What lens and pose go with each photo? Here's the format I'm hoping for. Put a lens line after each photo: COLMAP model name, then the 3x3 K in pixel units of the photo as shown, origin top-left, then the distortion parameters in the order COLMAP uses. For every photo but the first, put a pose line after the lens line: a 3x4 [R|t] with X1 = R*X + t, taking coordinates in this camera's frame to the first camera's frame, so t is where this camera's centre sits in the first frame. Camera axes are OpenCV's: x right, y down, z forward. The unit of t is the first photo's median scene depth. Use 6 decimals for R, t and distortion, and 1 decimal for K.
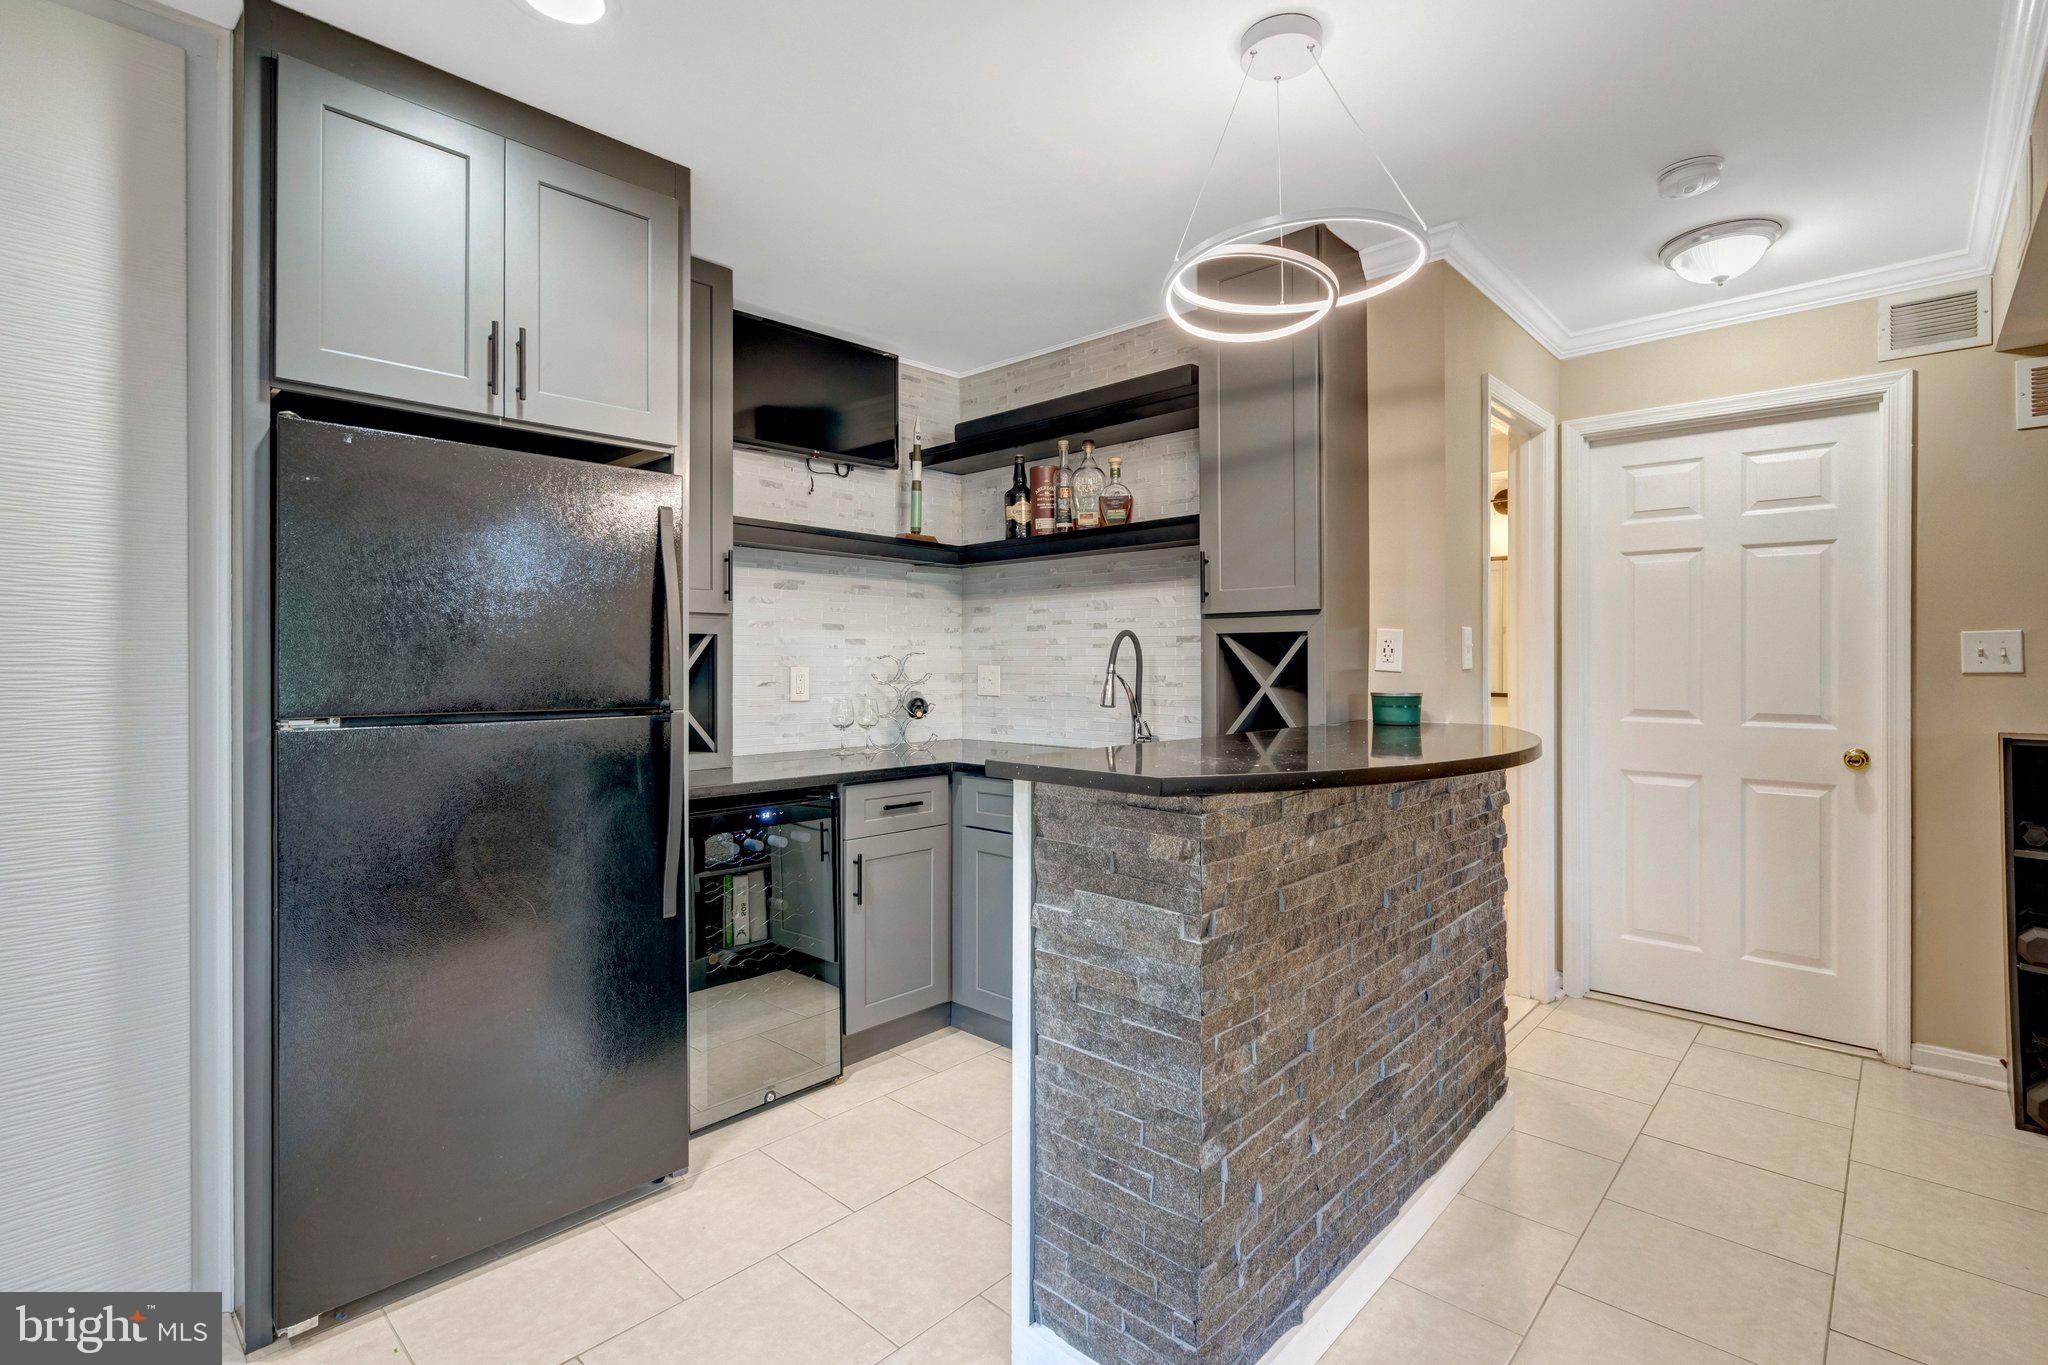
lens RADIAL K [[949.2, 0, 1024.5], [0, 949.2, 662.6], [0, 0, 1]] dist [-0.000718, 0.000191]
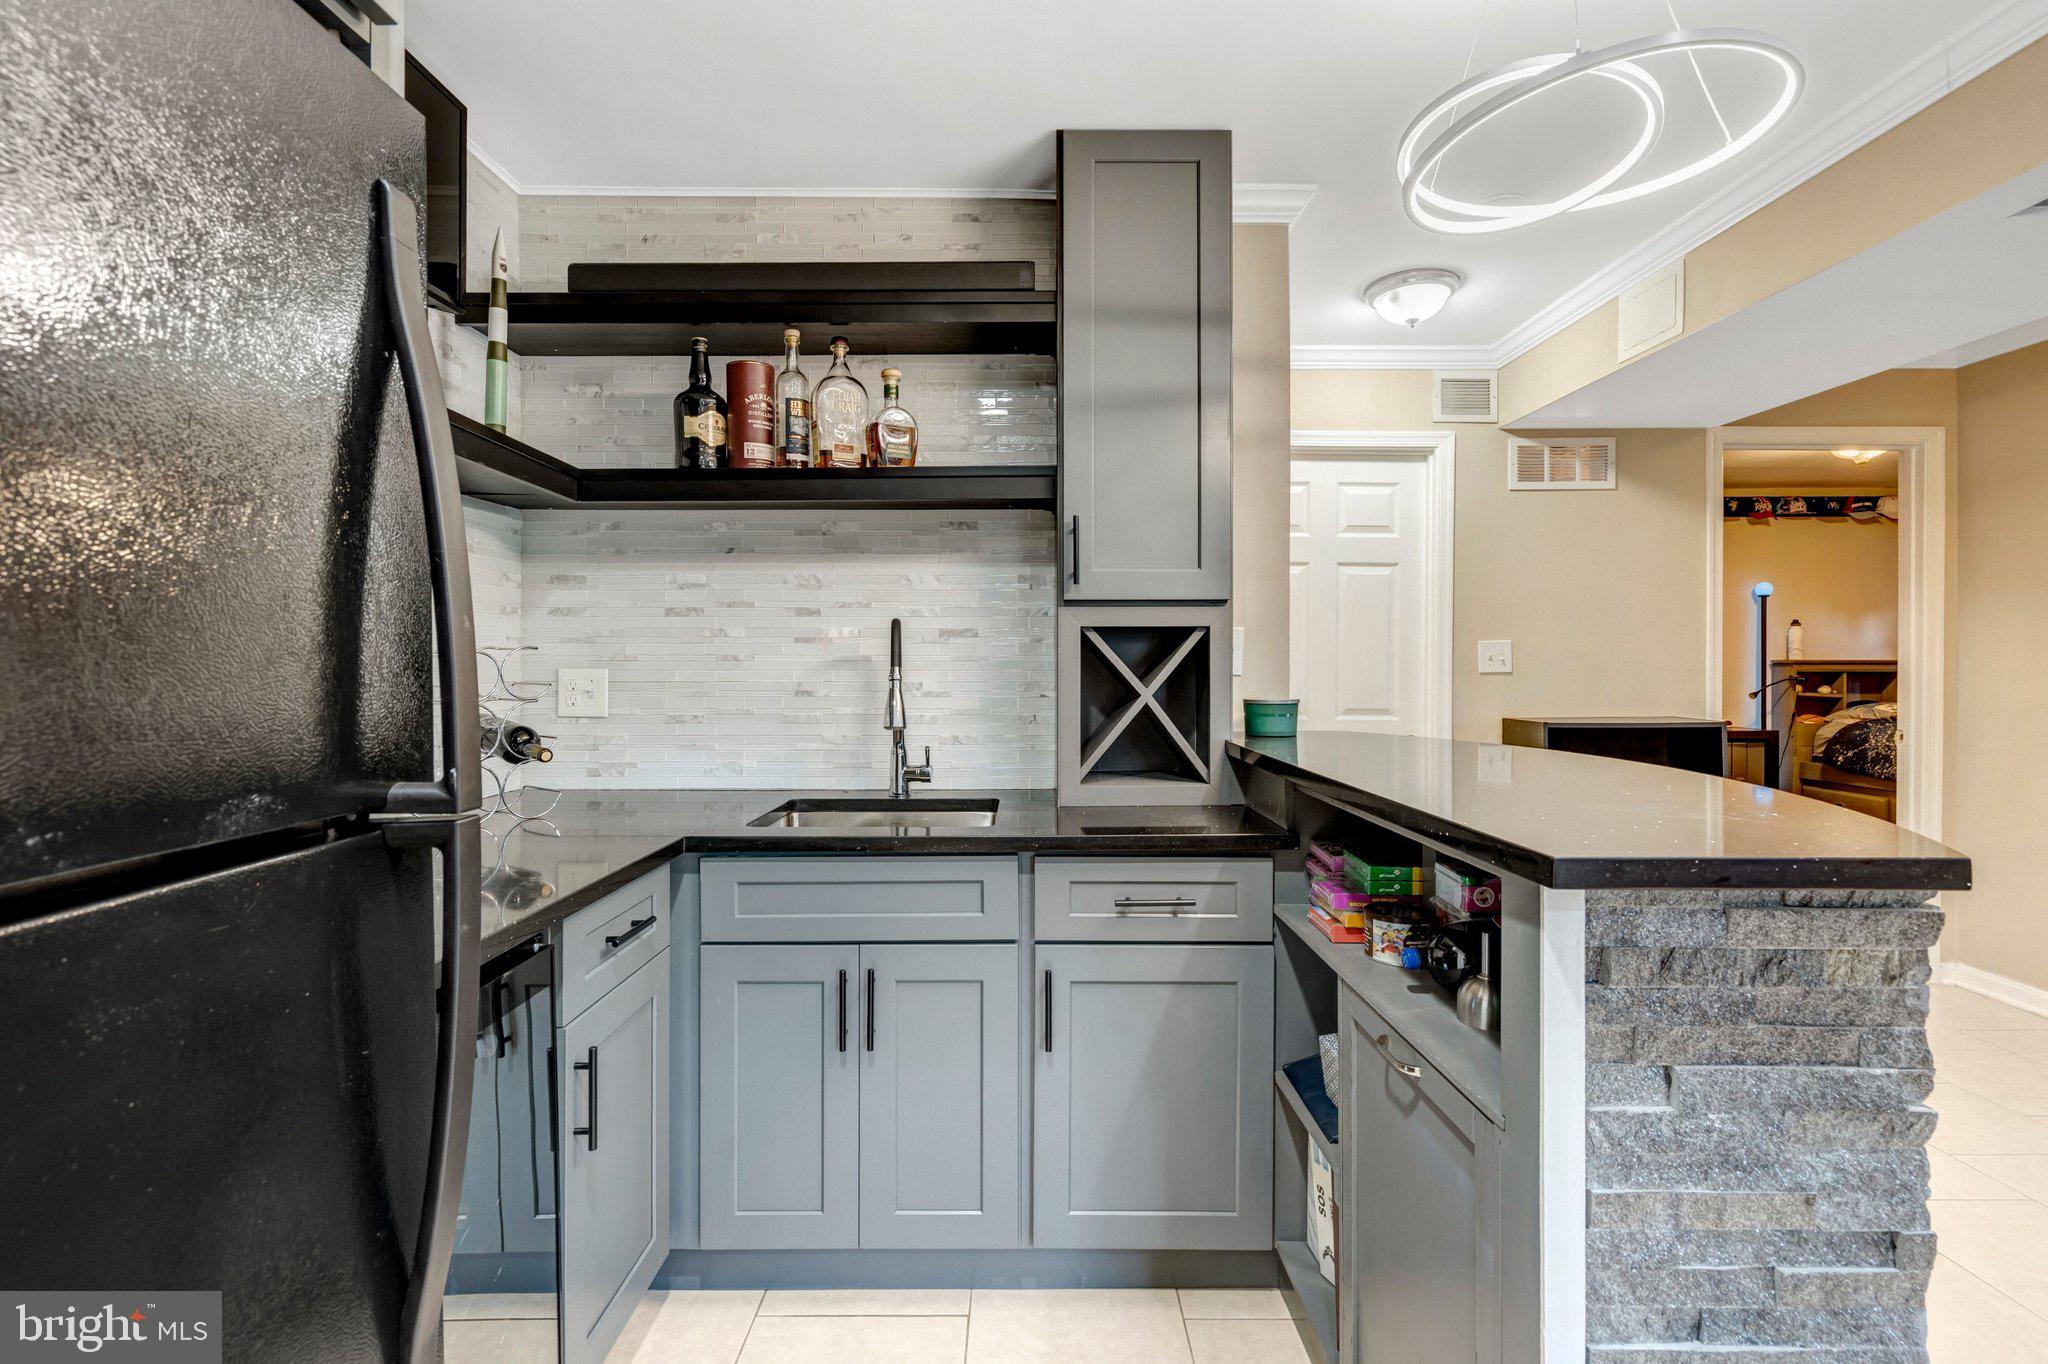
lens RADIAL K [[949.2, 0, 1024.5], [0, 949.2, 662.1], [0, 0, 1]] dist [-0.000718, 0.000191]
pose [[0.732252, 0.002578, 0.681029, -0.299309], [-0.001441, 0.999996, -0.002236, -0.000427], [-0.681032, 0.000656, 0.732253, 0.411945]]
